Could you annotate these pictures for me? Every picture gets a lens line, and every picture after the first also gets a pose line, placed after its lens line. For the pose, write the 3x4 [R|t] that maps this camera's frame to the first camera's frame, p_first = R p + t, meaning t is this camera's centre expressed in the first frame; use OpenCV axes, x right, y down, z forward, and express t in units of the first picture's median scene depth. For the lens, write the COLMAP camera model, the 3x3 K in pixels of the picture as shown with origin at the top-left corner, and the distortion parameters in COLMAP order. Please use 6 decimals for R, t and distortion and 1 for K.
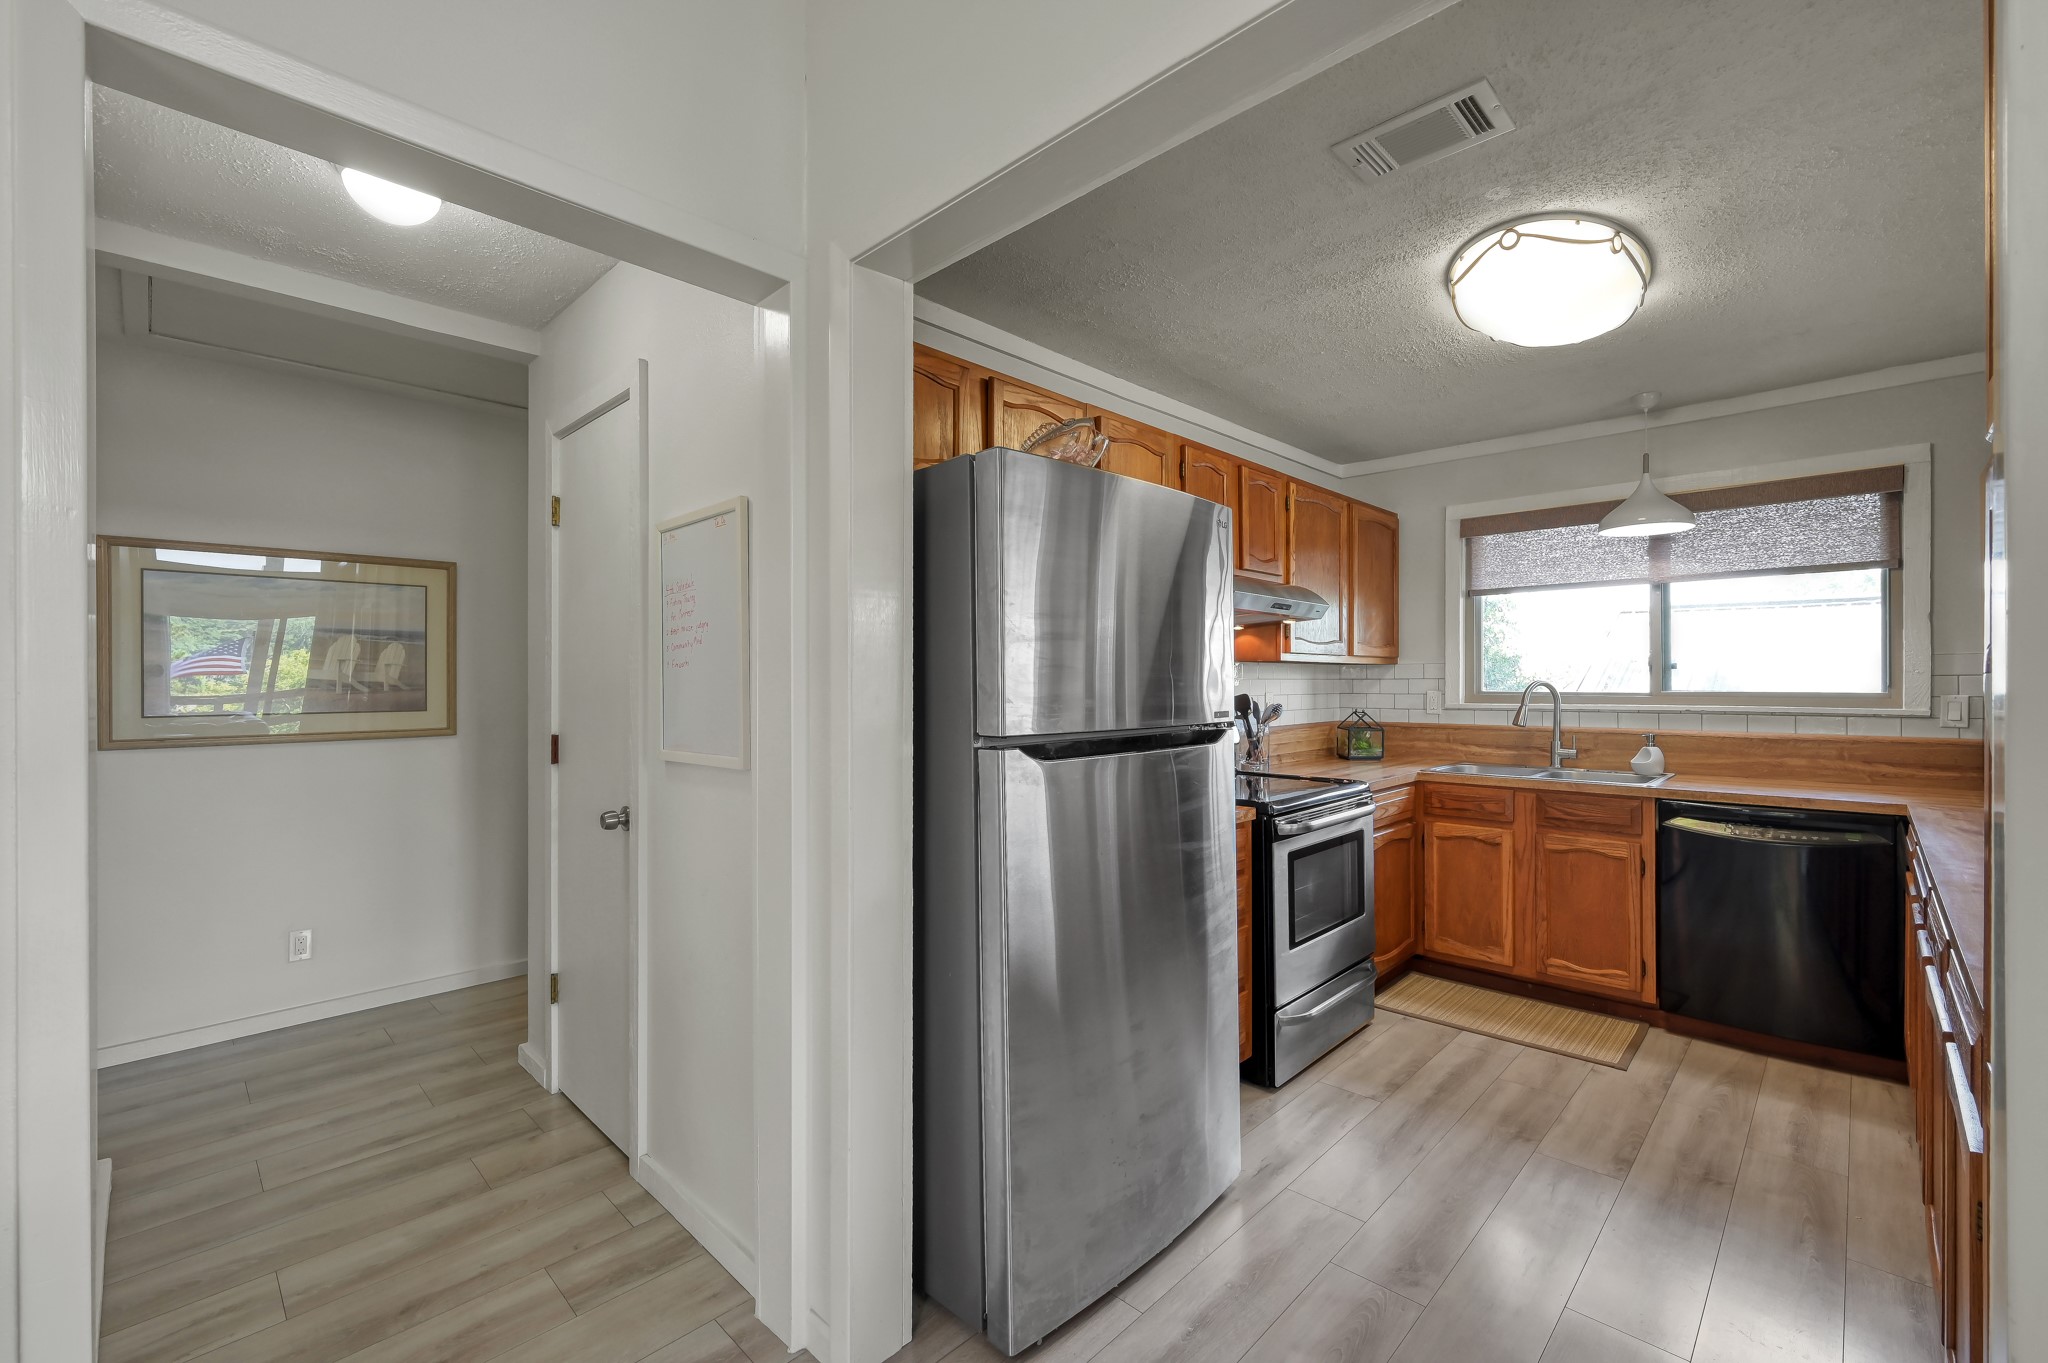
lens RADIAL K [[862.2, 0, 1024.0], [0, 862.2, 681.5], [0, 0, 1]] dist [-0.000666, -0.000063]
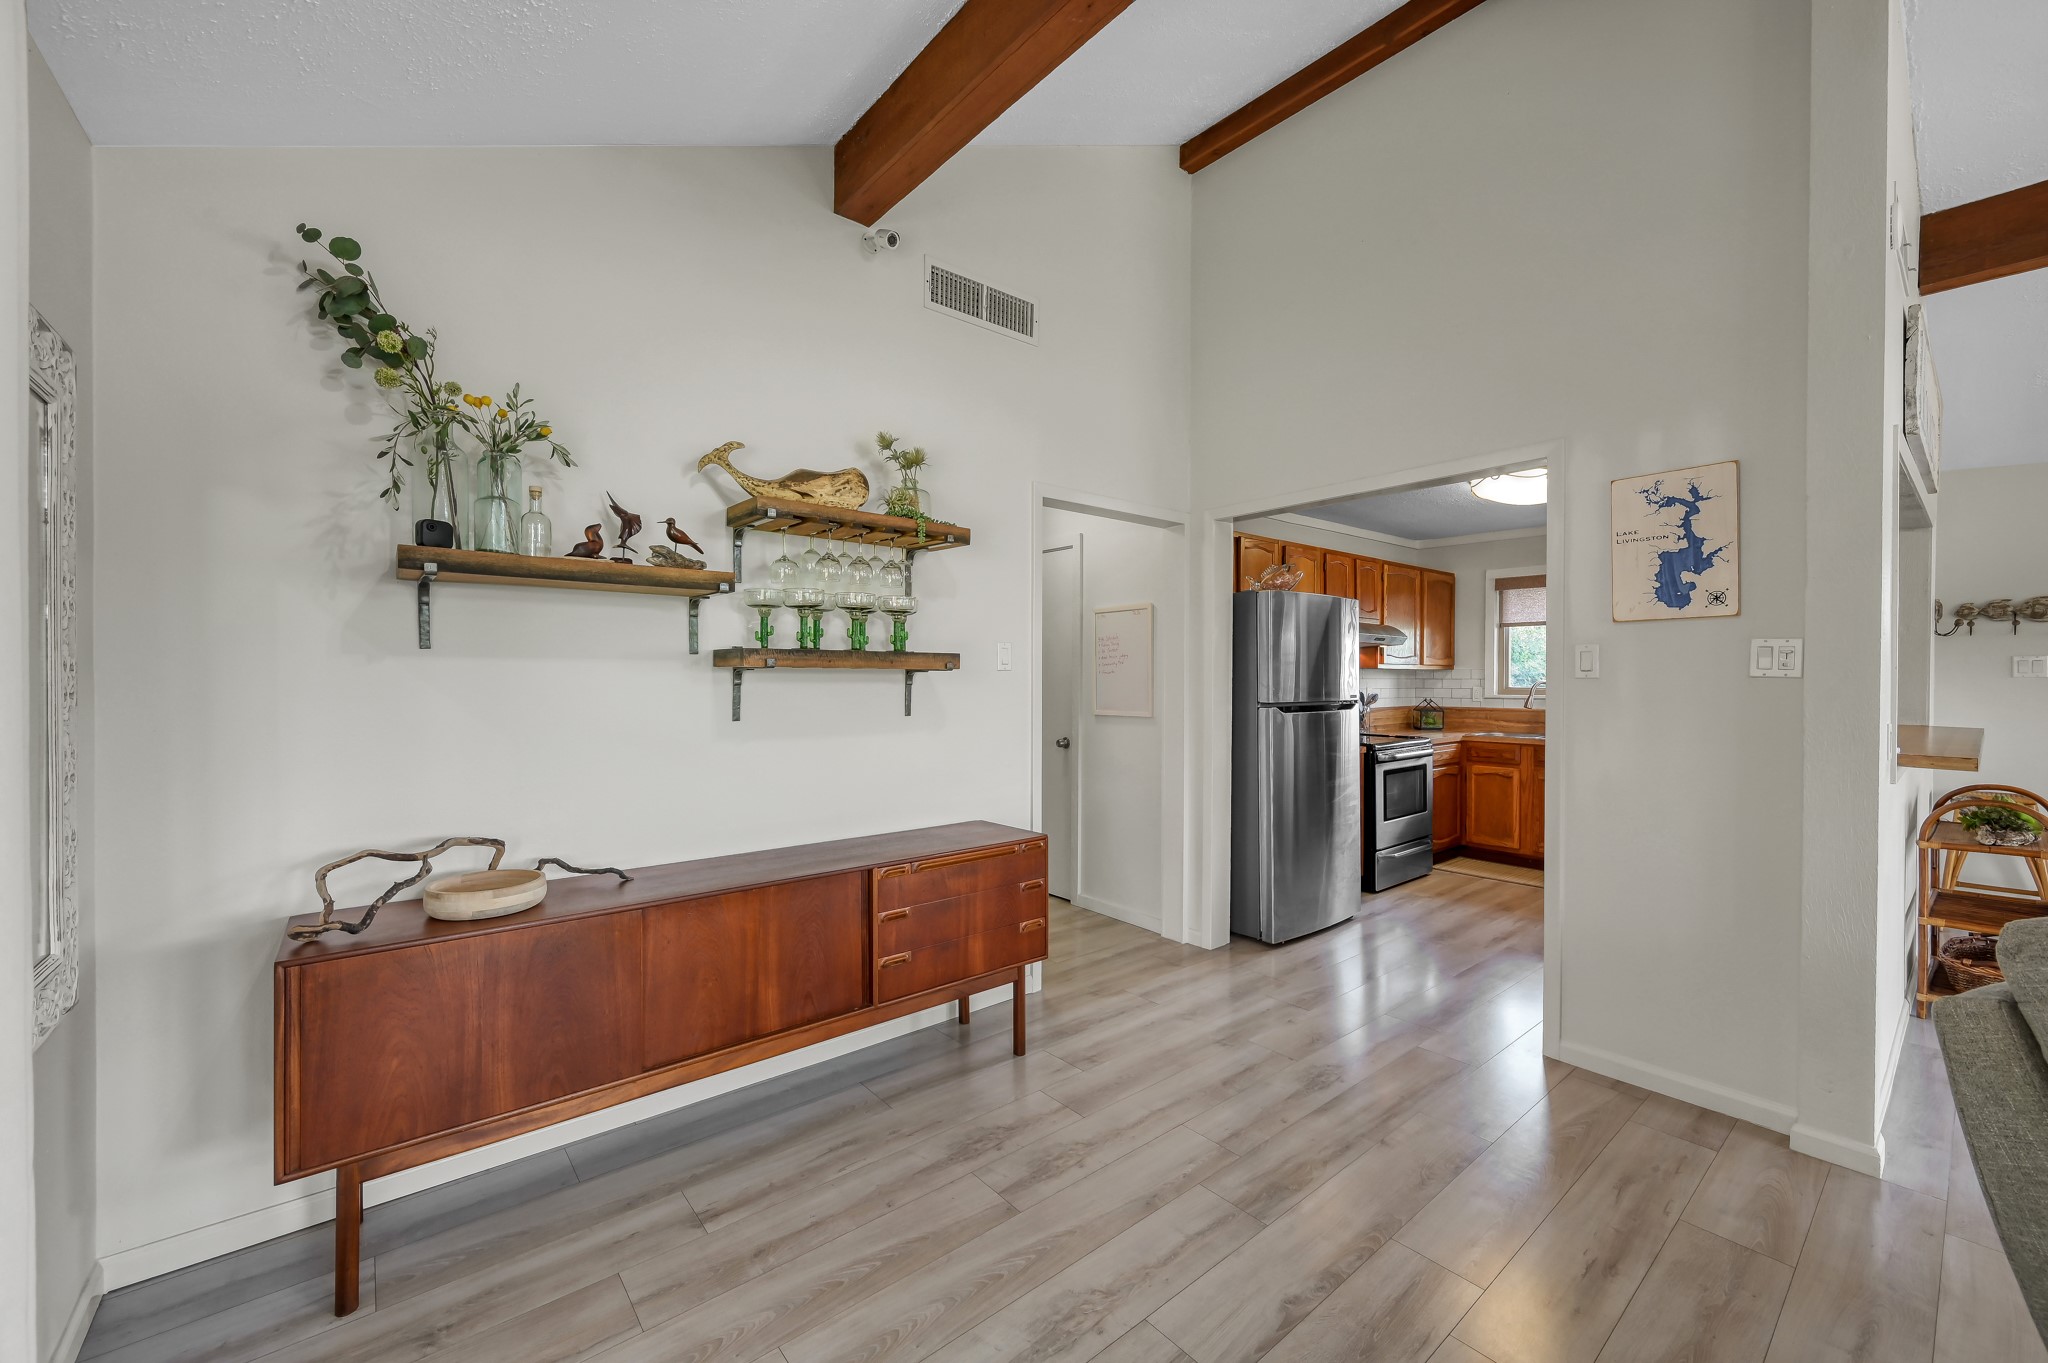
lens RADIAL K [[804.0, 0, 1024.0], [0, 804.0, 681.5], [0, 0, 1]] dist [-0.001574, 0.000585]
pose [[0.993881, 0.004916, -0.110345, -0.230884], [-0.004335, 0.999975, 0.005501, -0.004090], [0.110369, -0.004989, 0.993878, -0.682957]]
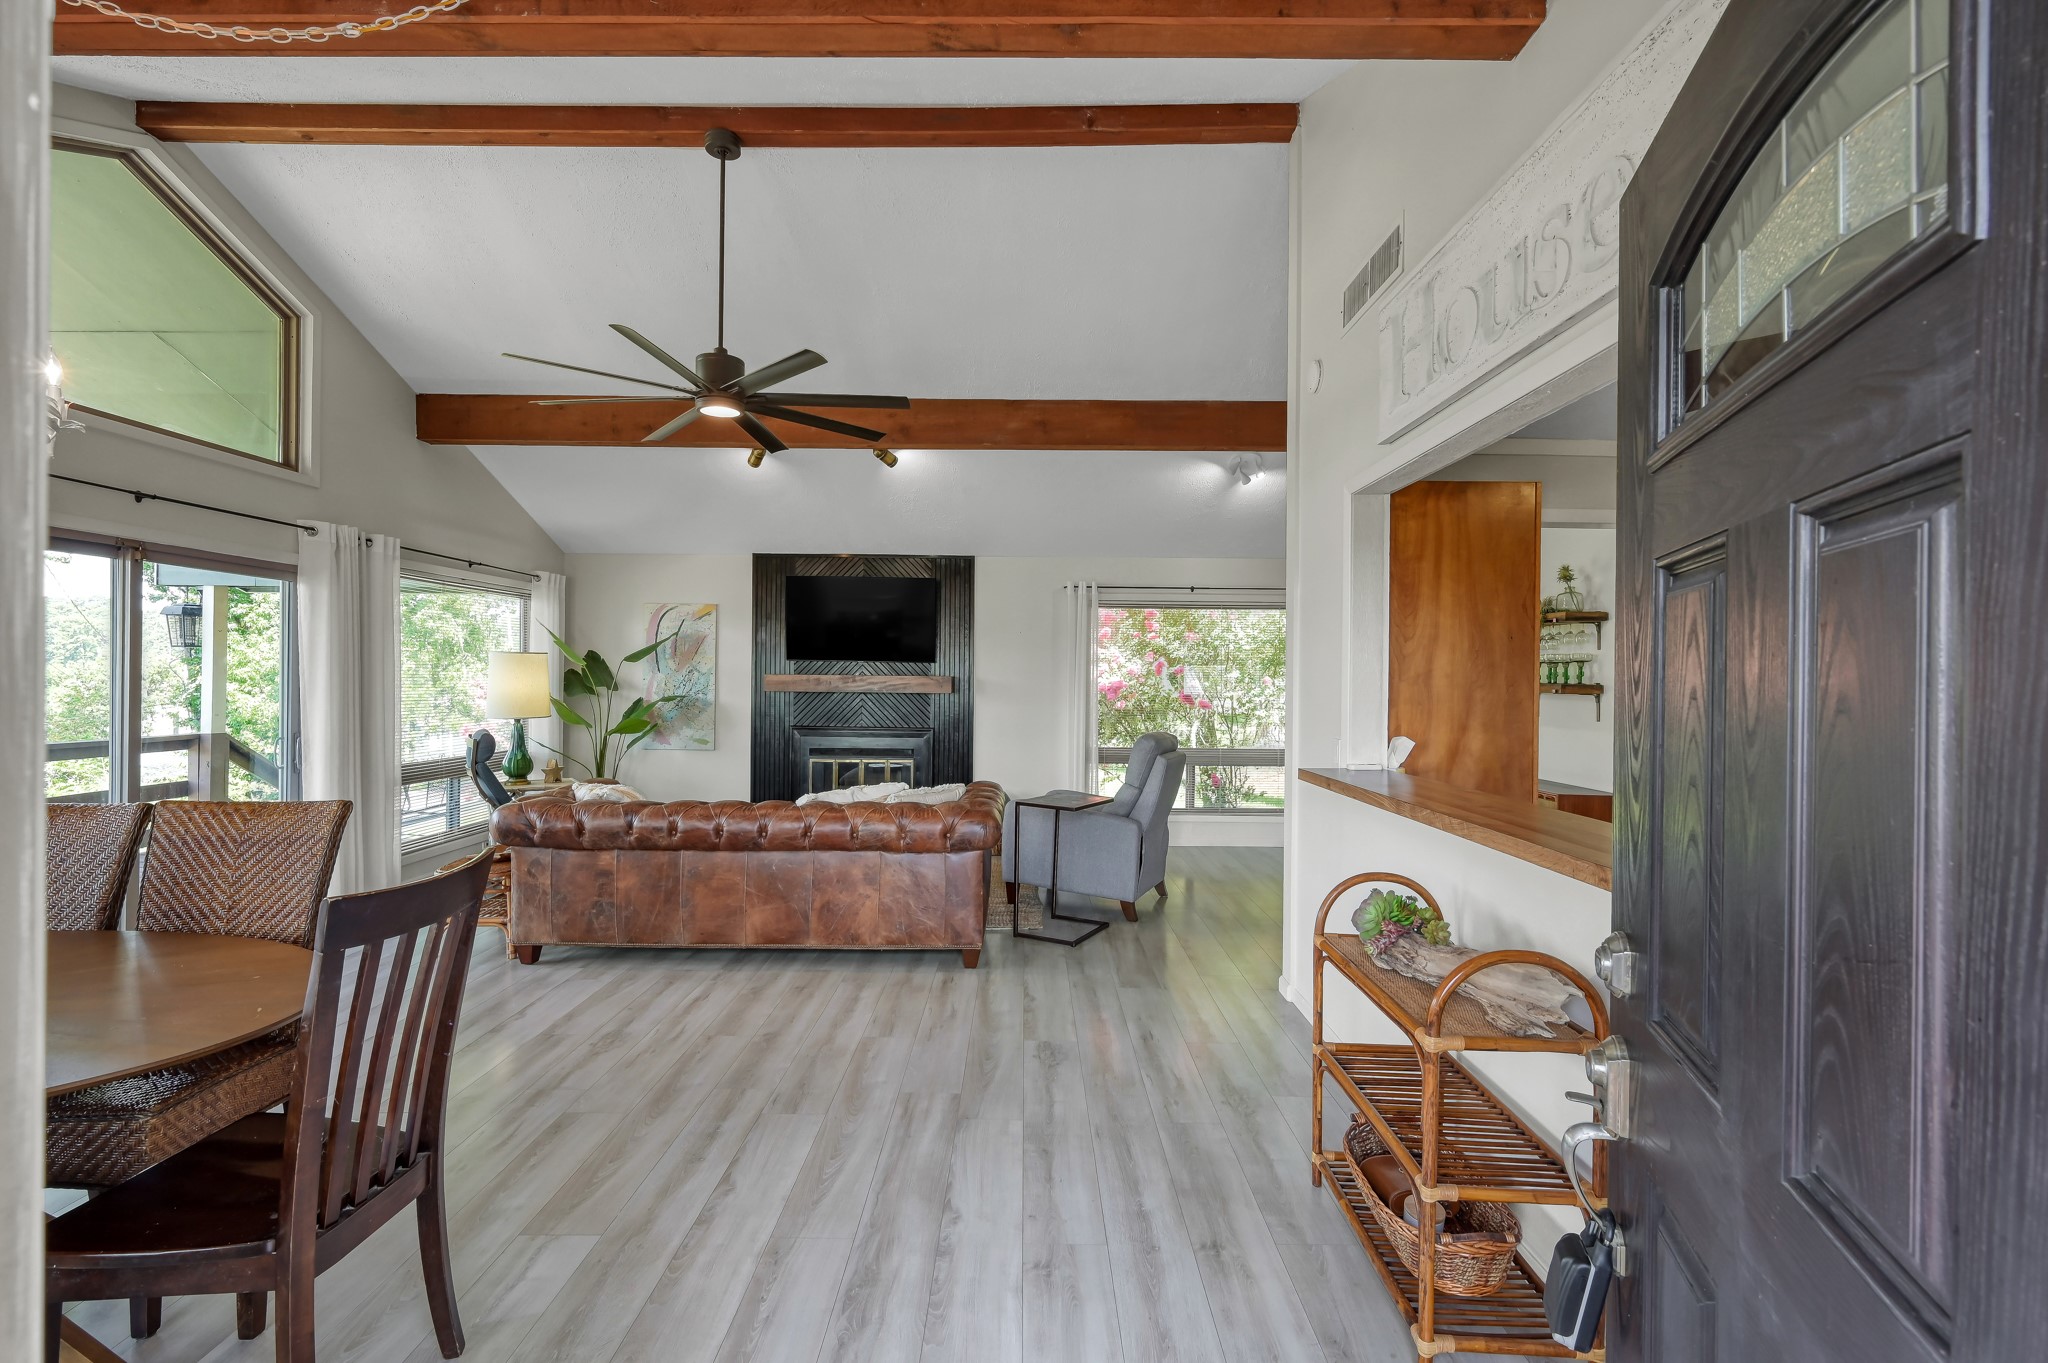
lens RADIAL K [[892.4, 0, 1024.0], [0, 892.4, 681.5], [0, 0, 1]] dist [-0.001585, 0.000203]
pose [[-0.720801, -0.004855, -0.693125, 1.397527], [-0.011155, 0.999927, 0.004597, -0.029743], [0.693053, 0.011046, -0.720802, 0.596359]]
